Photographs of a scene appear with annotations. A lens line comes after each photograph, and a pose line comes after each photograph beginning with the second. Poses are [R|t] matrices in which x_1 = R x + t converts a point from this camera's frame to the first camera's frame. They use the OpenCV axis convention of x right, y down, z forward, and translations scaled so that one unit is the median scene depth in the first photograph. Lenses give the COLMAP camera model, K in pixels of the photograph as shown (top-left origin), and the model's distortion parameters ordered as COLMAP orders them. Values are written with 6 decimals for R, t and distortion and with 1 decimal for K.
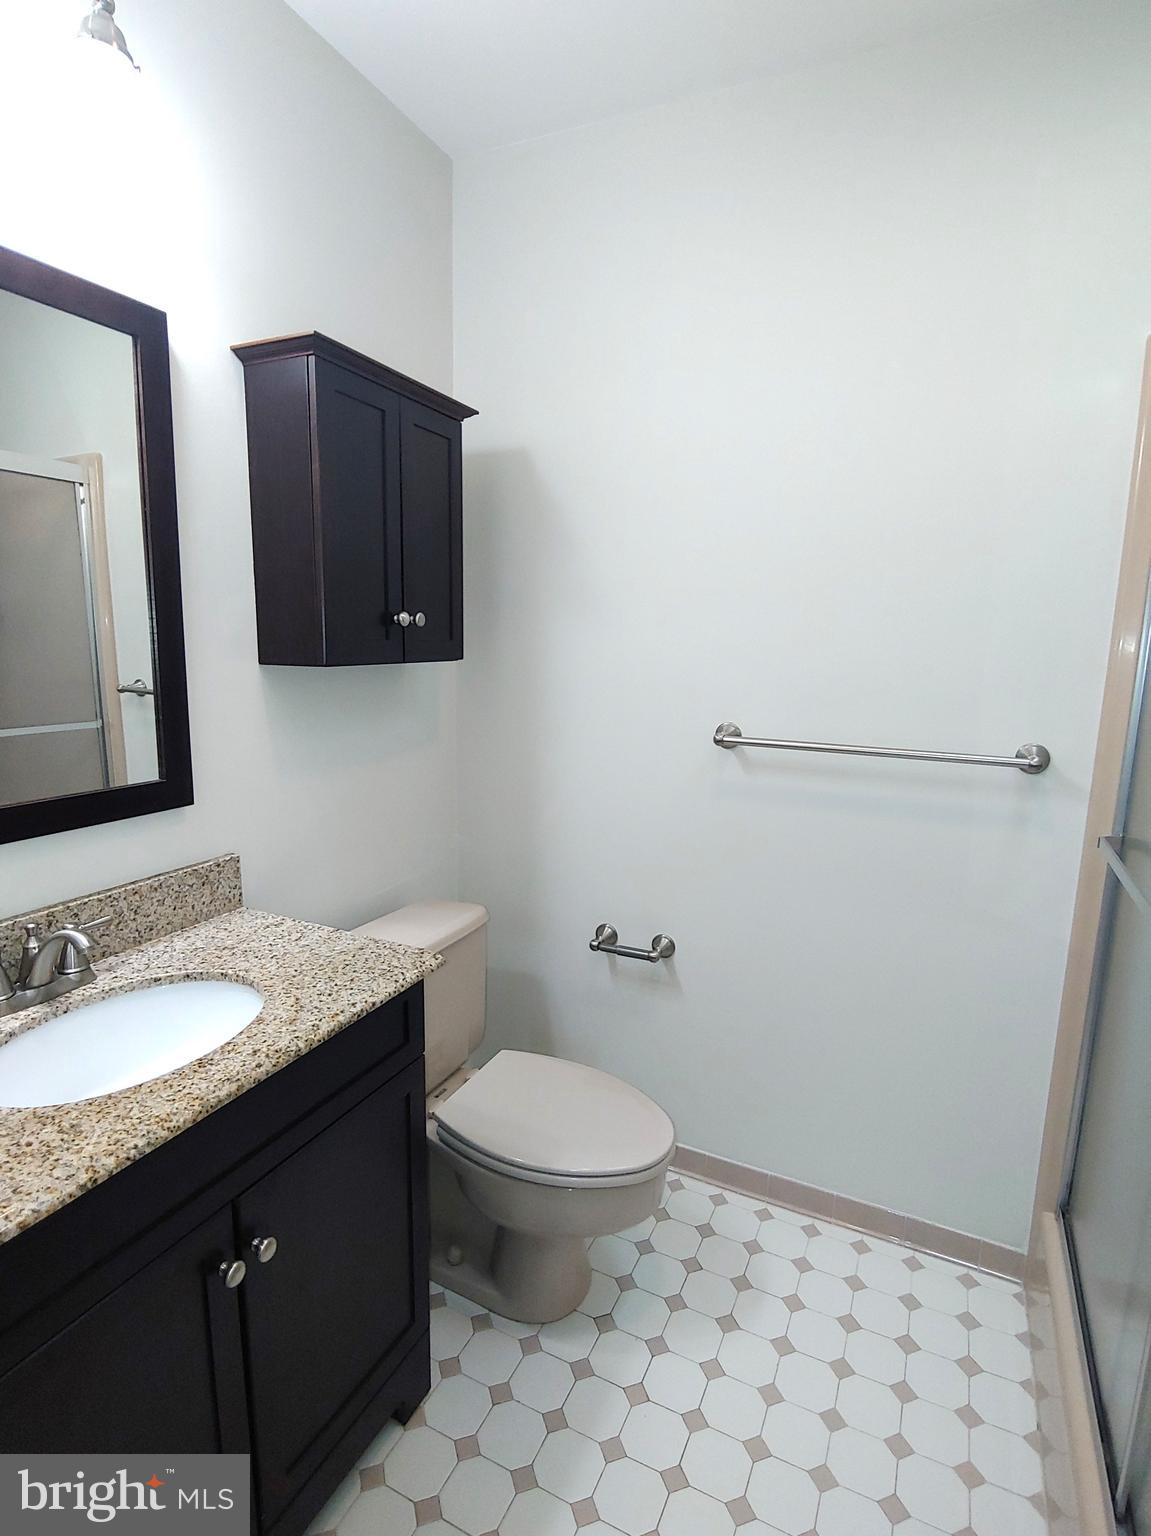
lens RADIAL K [[761.3, 0, 590.0], [0, 761.3, 765.1], [0, 0, 1]] dist [-0.020361, -0.003907]
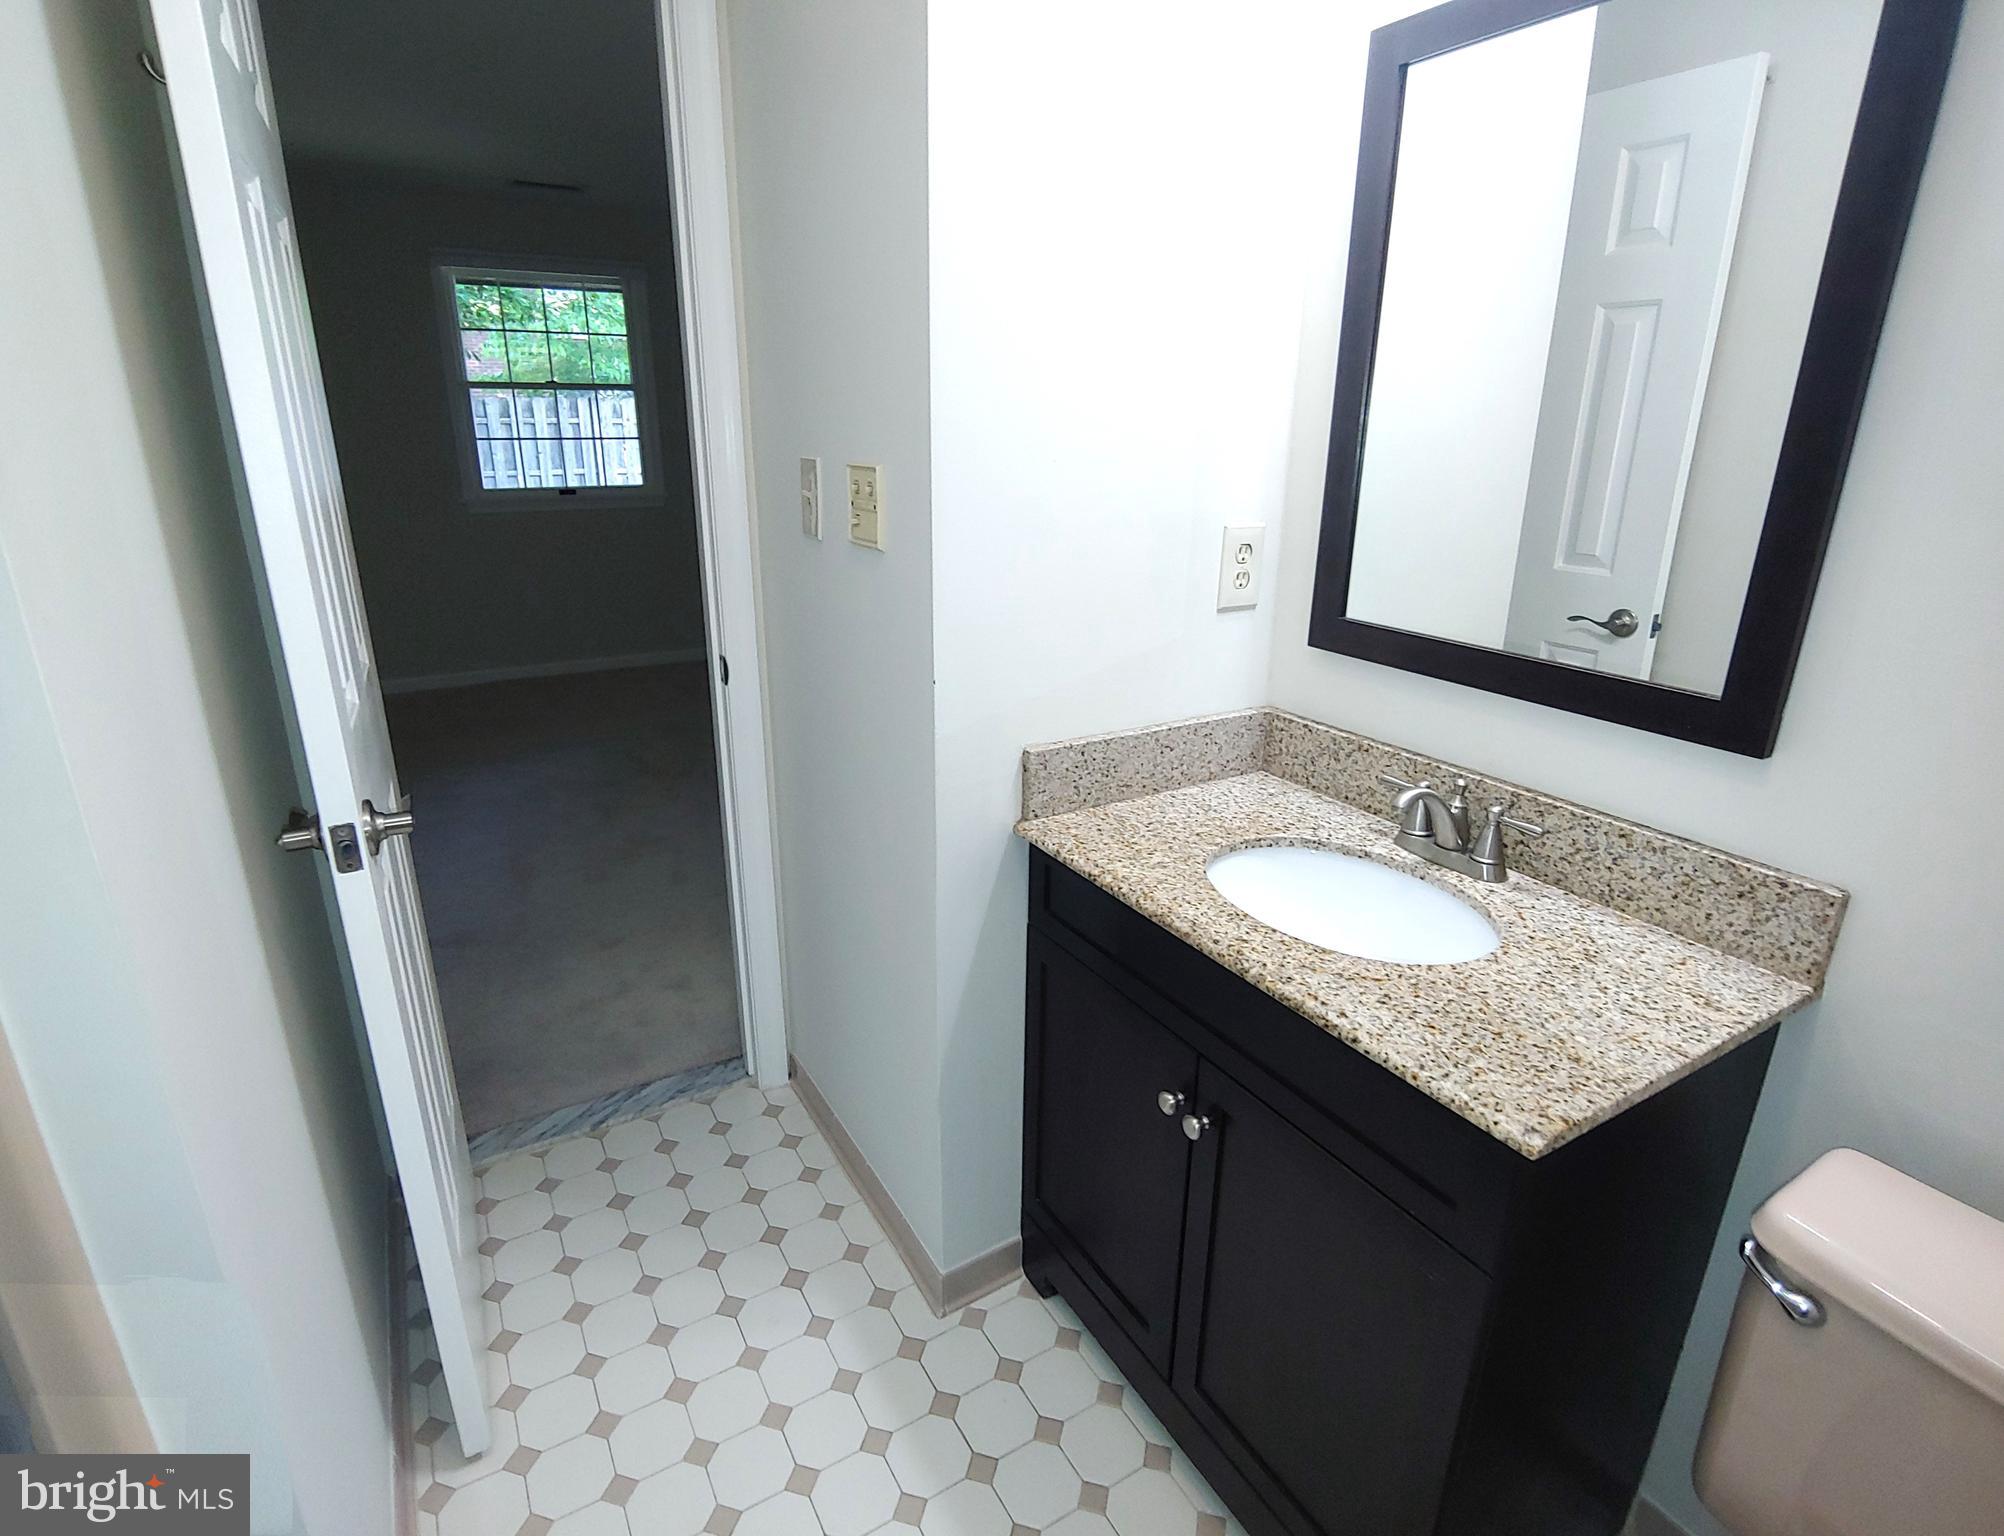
lens RADIAL K [[1059.6, 0, 997.3], [0, 1059.6, 781.3], [0, 0, 1]] dist [-0.000778, -0.000074]
pose [[-0.579650, 0.245014, -0.777158, 0.537011], [-0.148502, 0.905991, 0.396393, -0.198683], [0.801220, 0.345179, -0.488772, 1.098862]]
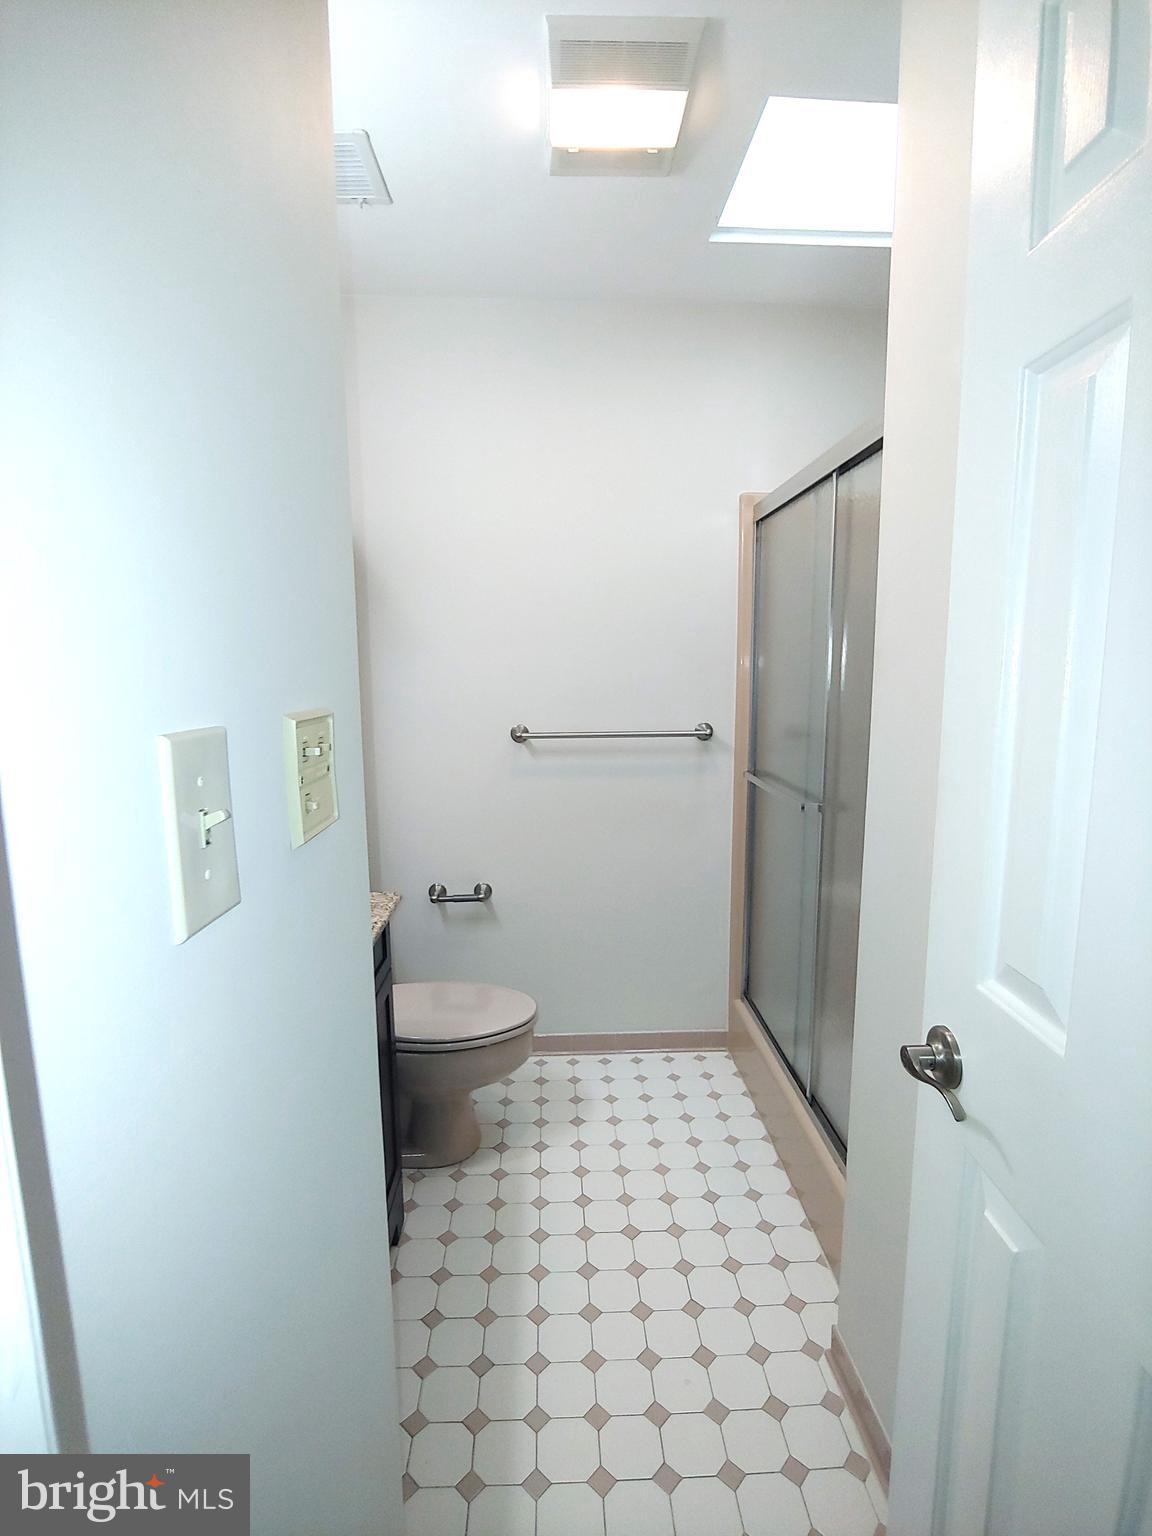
lens RADIAL K [[761.3, 0, 569.5], [0, 761.3, 769.5], [0, 0, 1]] dist [-0.020361, -0.003907]
pose [[0.880207, -0.091899, 0.465607, -0.456555], [0.100283, 0.994936, 0.006795, 0.033325], [-0.463874, 0.040711, 0.884965, -0.347329]]
